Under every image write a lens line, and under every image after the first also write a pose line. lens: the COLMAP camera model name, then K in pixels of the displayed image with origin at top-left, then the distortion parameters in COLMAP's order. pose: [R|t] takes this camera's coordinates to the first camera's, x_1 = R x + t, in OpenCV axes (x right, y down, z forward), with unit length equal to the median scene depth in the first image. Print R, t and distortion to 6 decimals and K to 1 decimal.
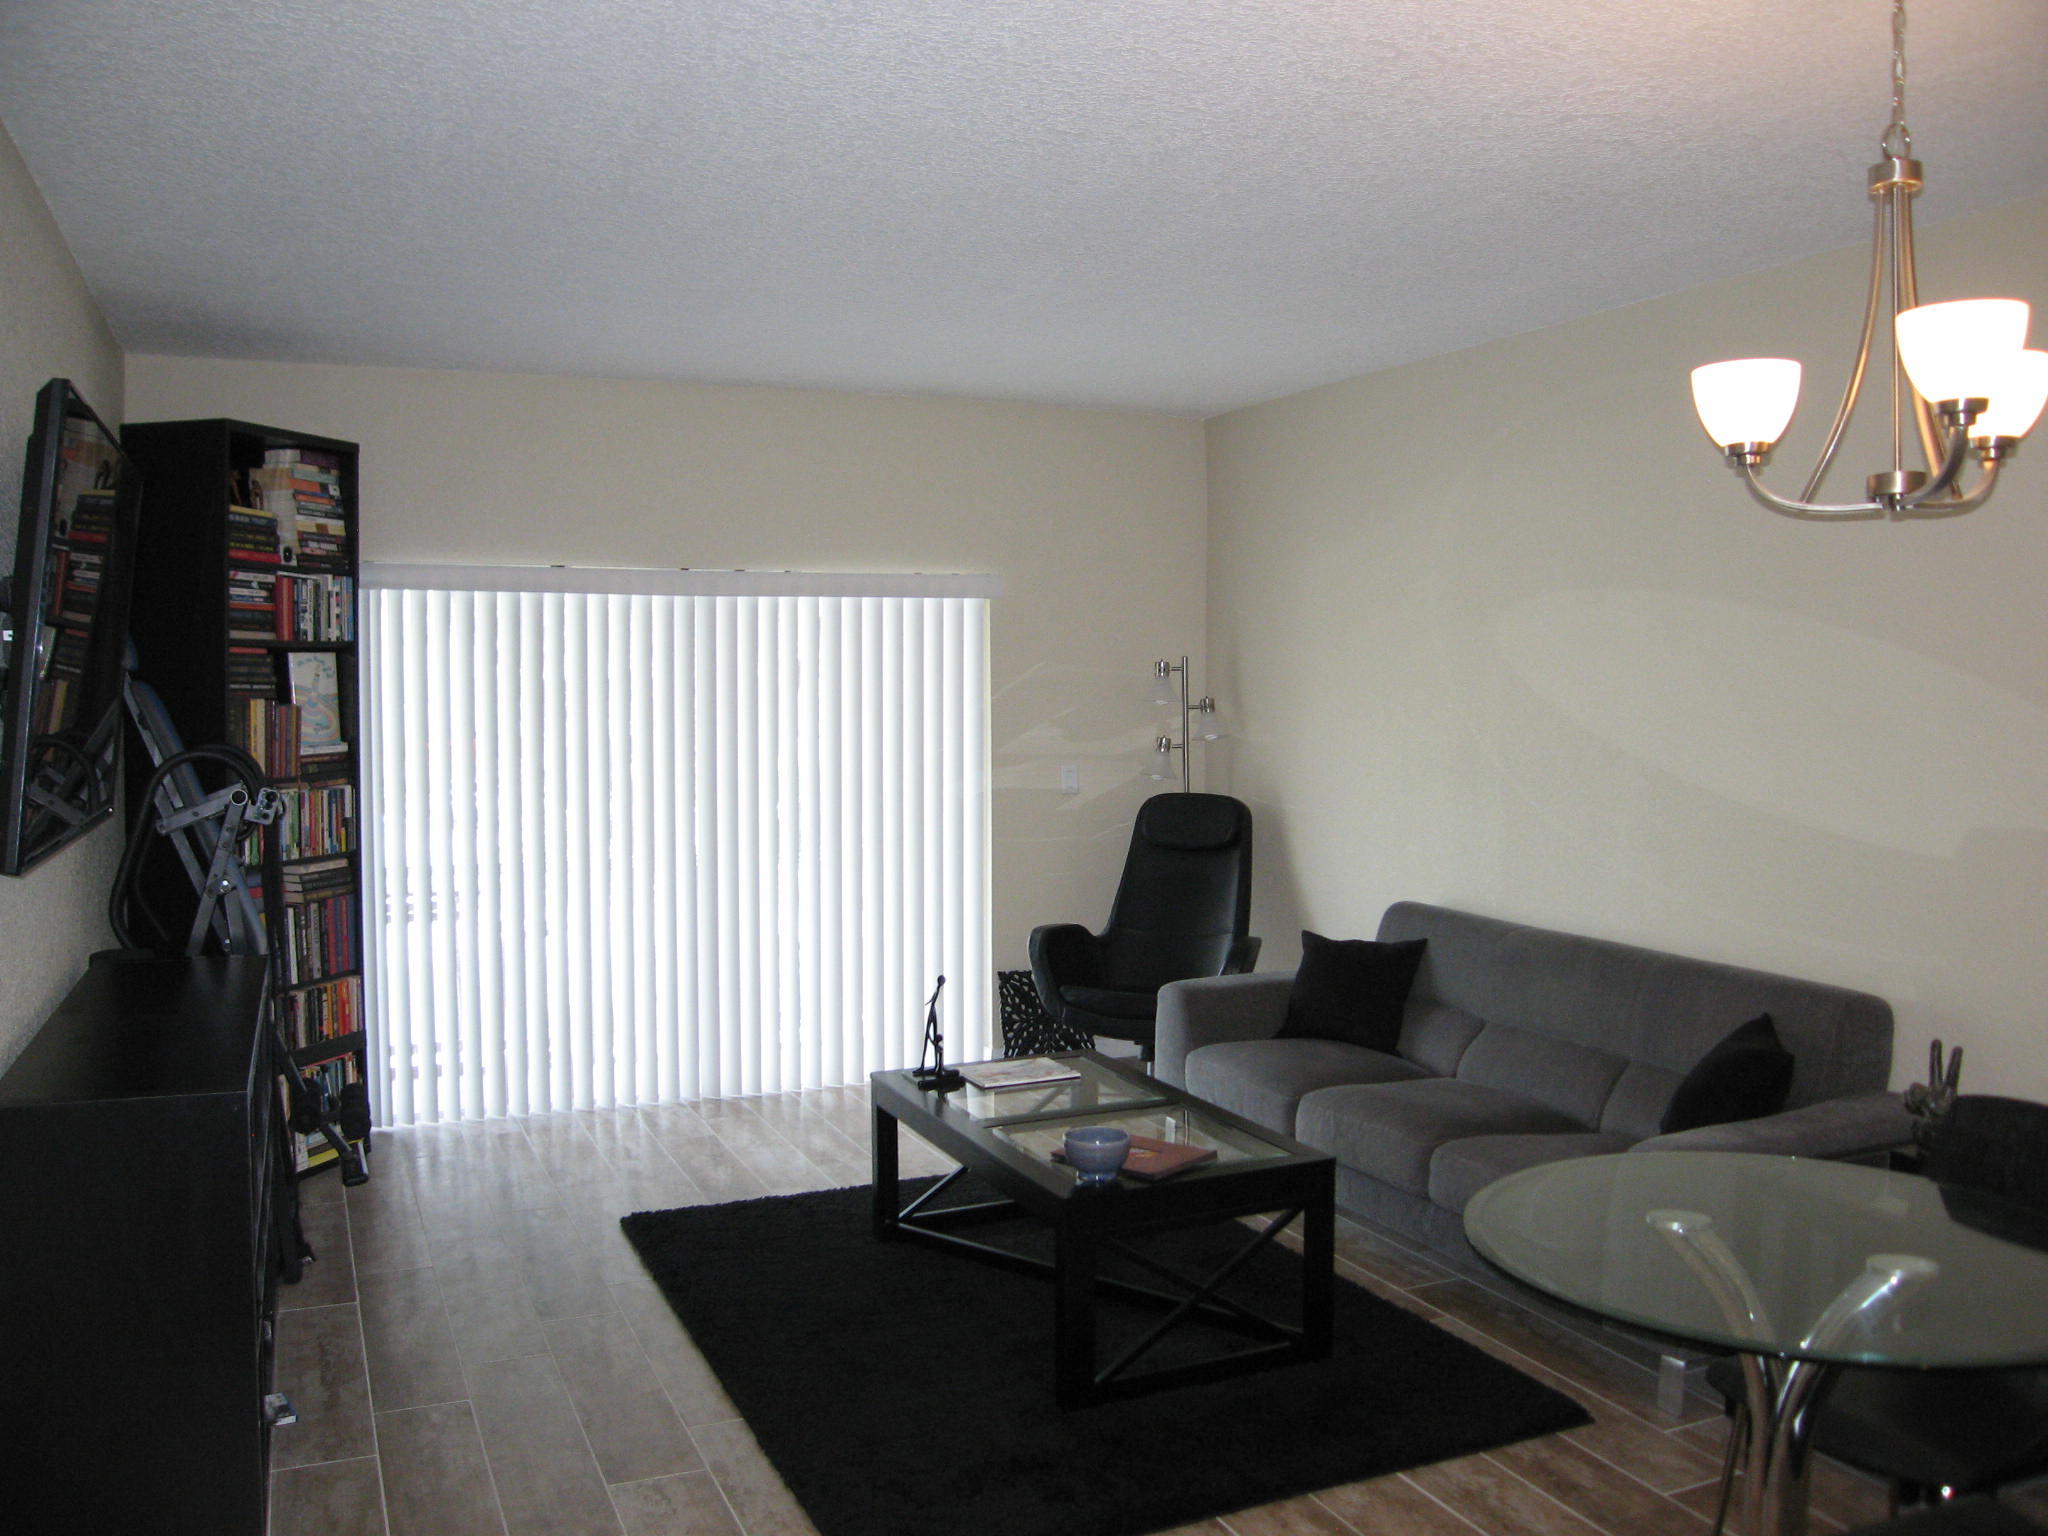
lens RADIAL K [[1697.4, 0, 1024.0], [0, 1697.4, 768.0], [0, 0, 1]] dist [-0.151482, 0.124073]
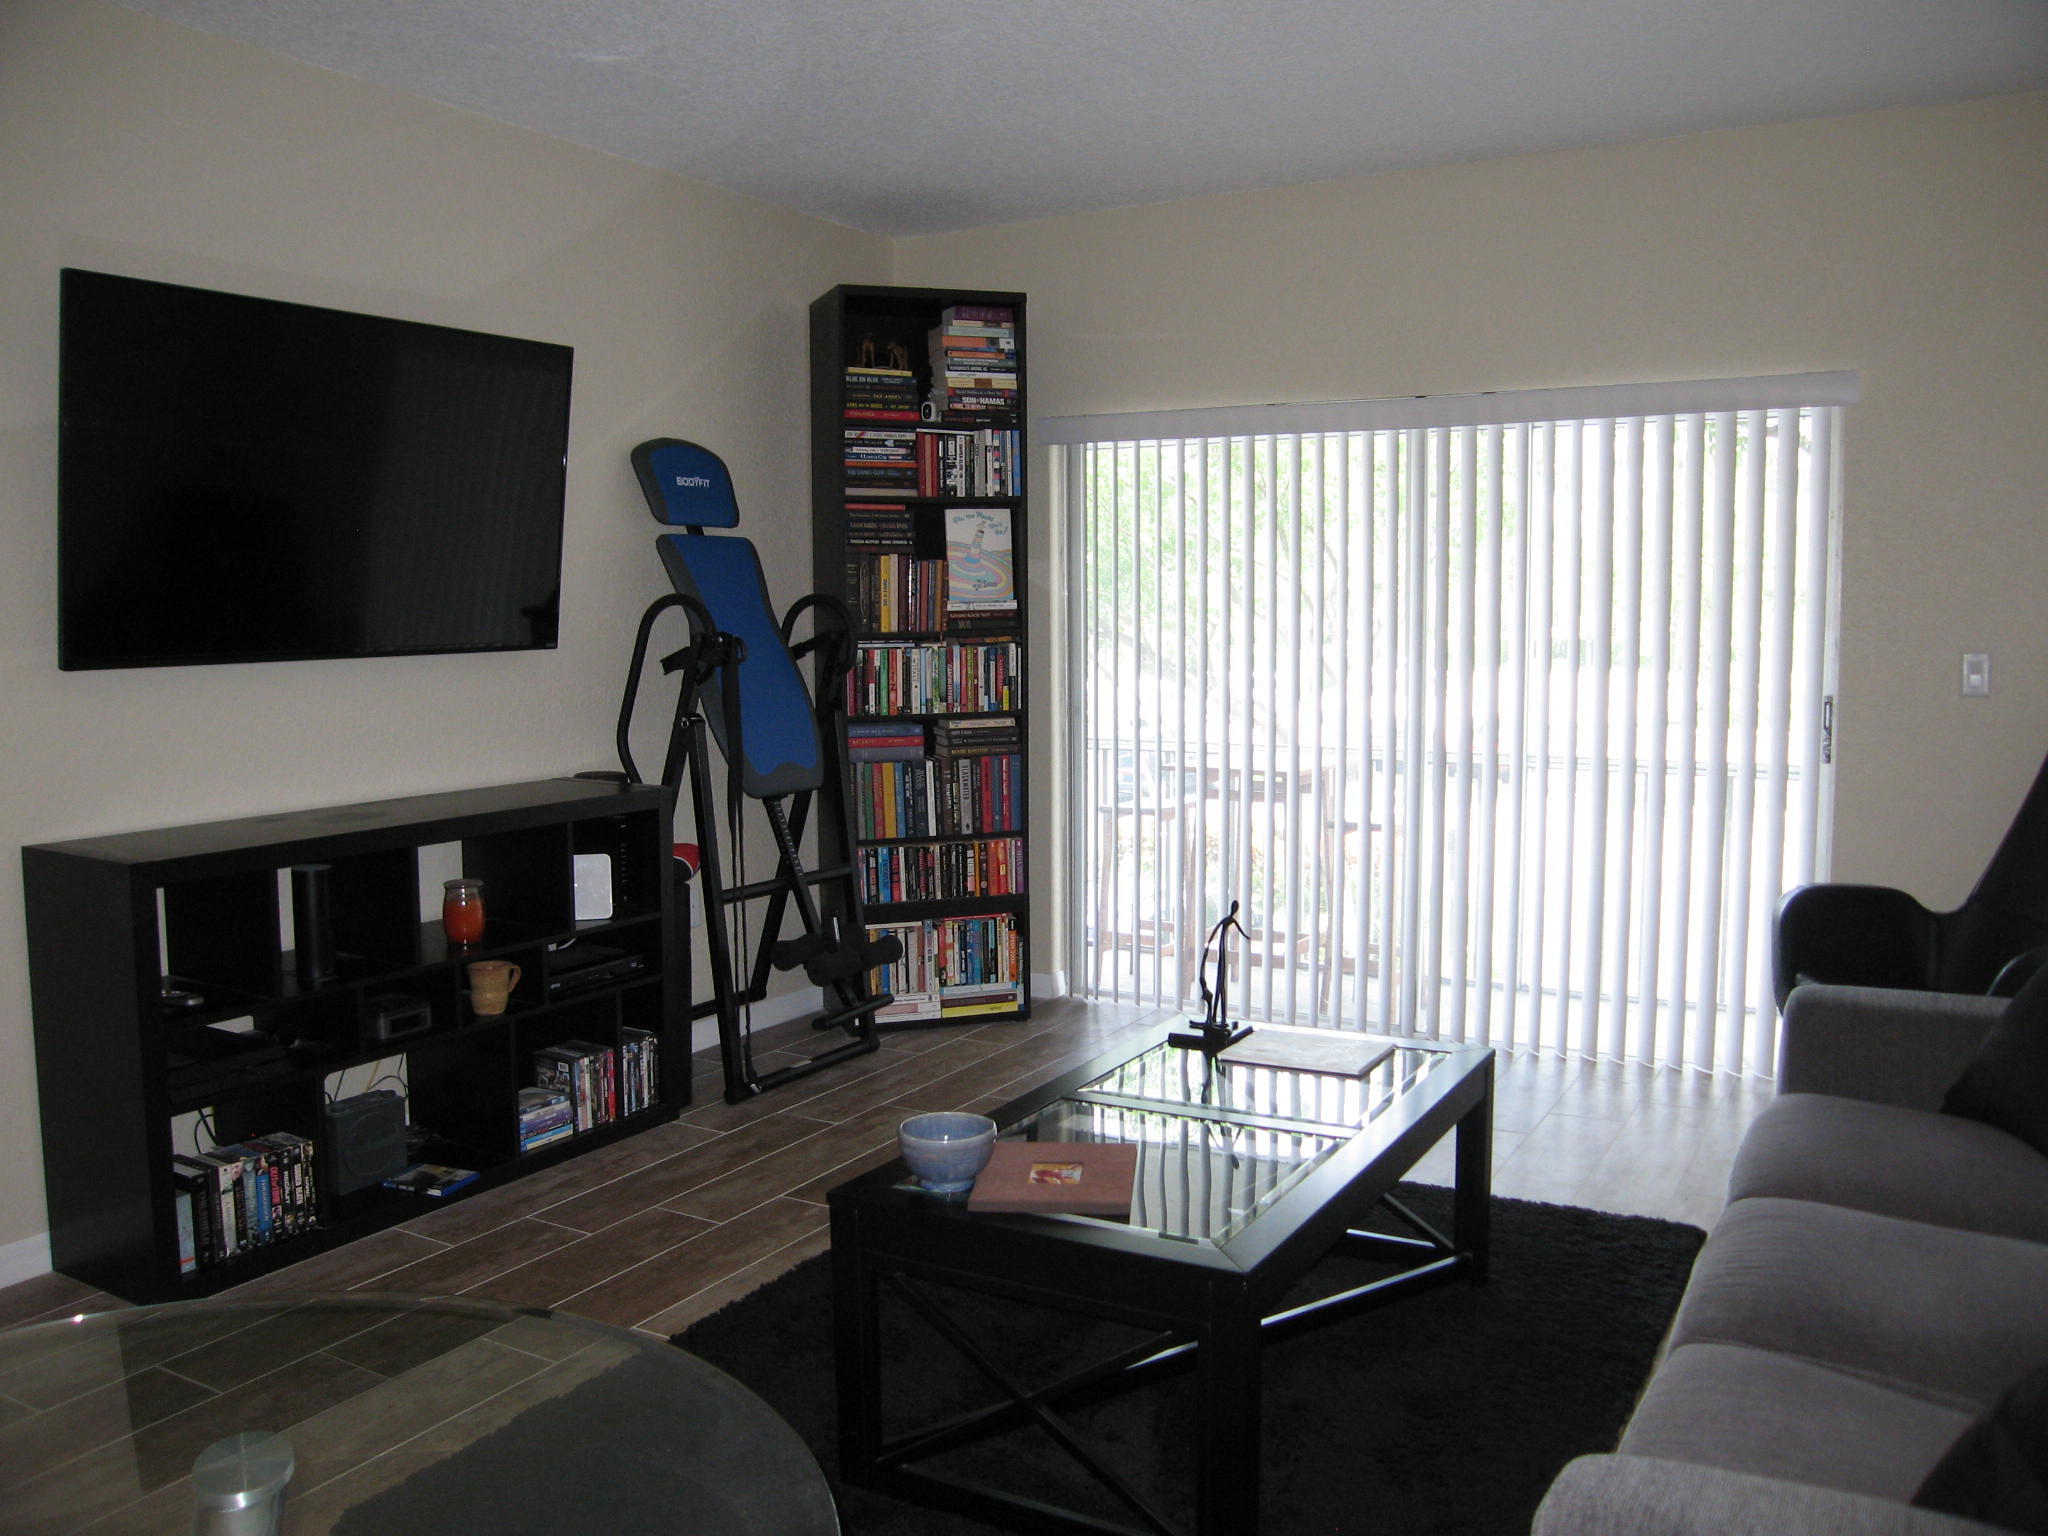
lens RADIAL K [[1697.4, 0, 1024.0], [0, 1697.4, 768.0], [0, 0, 1]] dist [-0.151482, 0.124073]
pose [[0.594719, 0.071729, -0.800727, 0.414498], [-0.030637, 0.997310, 0.066583, 0.017328], [0.803350, -0.015067, 0.595317, 0.413871]]
